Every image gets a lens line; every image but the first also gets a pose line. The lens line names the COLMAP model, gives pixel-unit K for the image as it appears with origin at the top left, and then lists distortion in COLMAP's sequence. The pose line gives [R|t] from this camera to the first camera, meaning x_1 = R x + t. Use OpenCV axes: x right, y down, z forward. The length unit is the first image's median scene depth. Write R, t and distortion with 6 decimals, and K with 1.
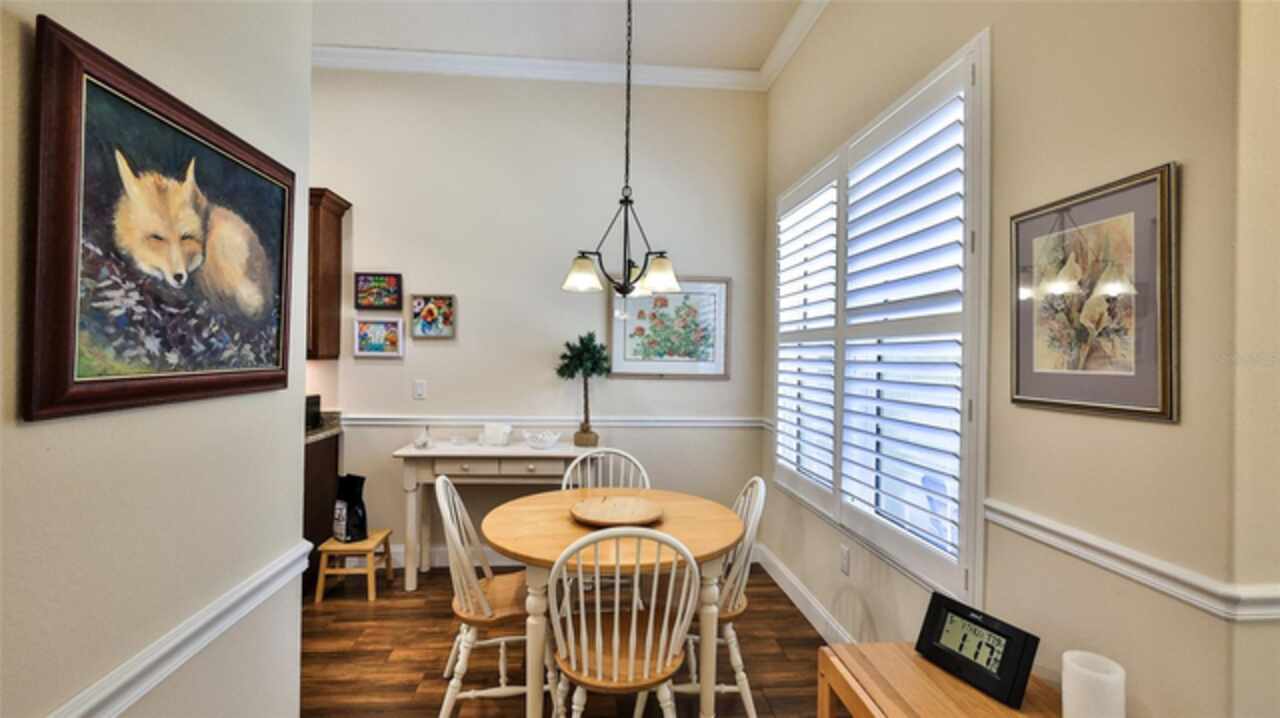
lens RADIAL K [[564.5, 0, 637.6], [0, 564.5, 354.7], [0, 0, 1]] dist [-0.000351, -0.000006]
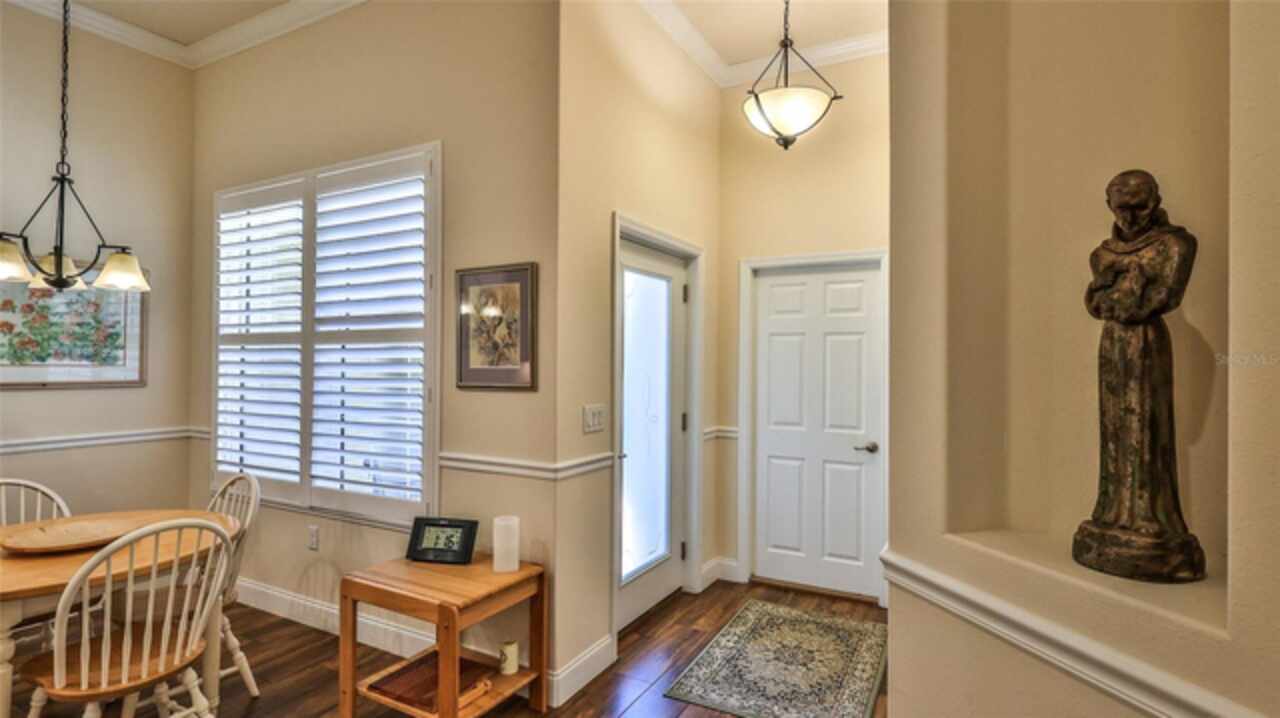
lens RADIAL K [[633.1, 0, 640.0], [0, 633.1, 359.0], [0, 0, 1]] dist [-0.001235, -0.000214]
pose [[0.558791, -0.006836, 0.829281, -0.242746], [0.002534, 0.999975, 0.006536, -0.002817], [-0.829305, -0.001551, 0.558794, -0.194890]]
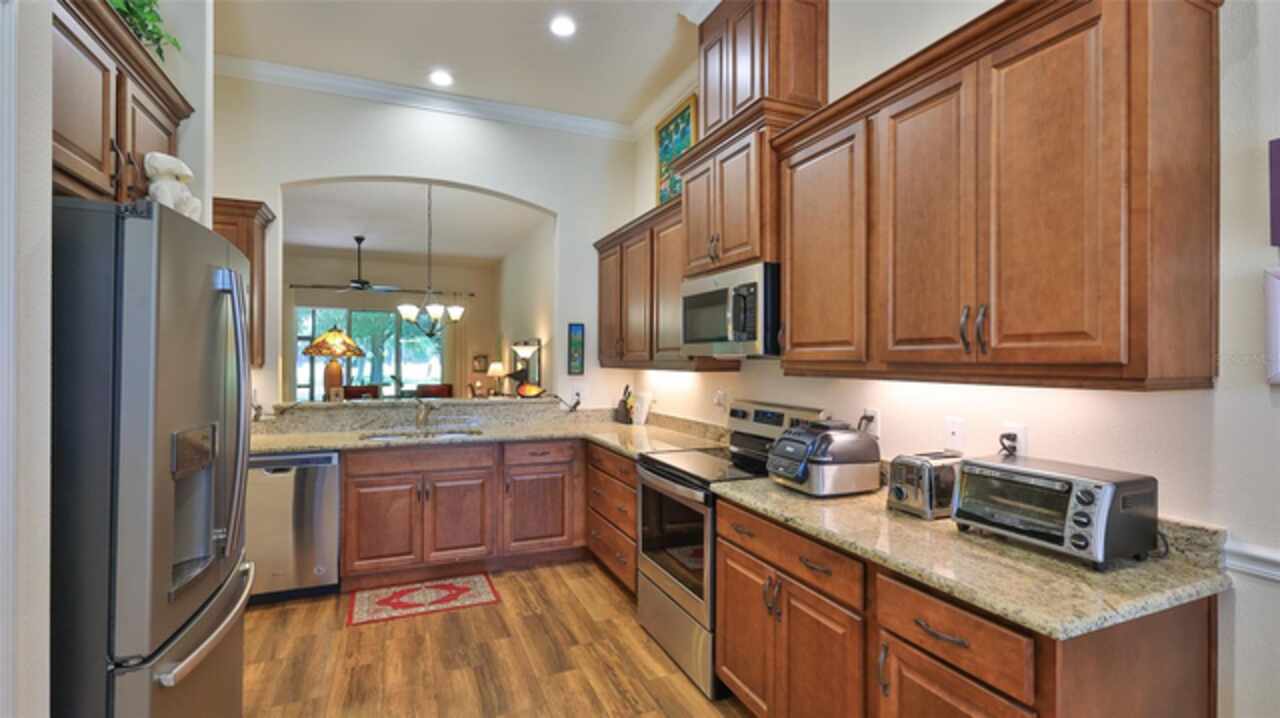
lens RADIAL K [[565.7, 0, 640.0], [0, 565.7, 359.0], [0, 0, 1]] dist [-0.000019, -0.000118]
pose [[0.307002, -0.015429, -0.951584, -0.300687], [-0.000464, 0.999866, -0.016361, -0.005761], [0.951709, 0.005464, 0.306954, 0.544921]]
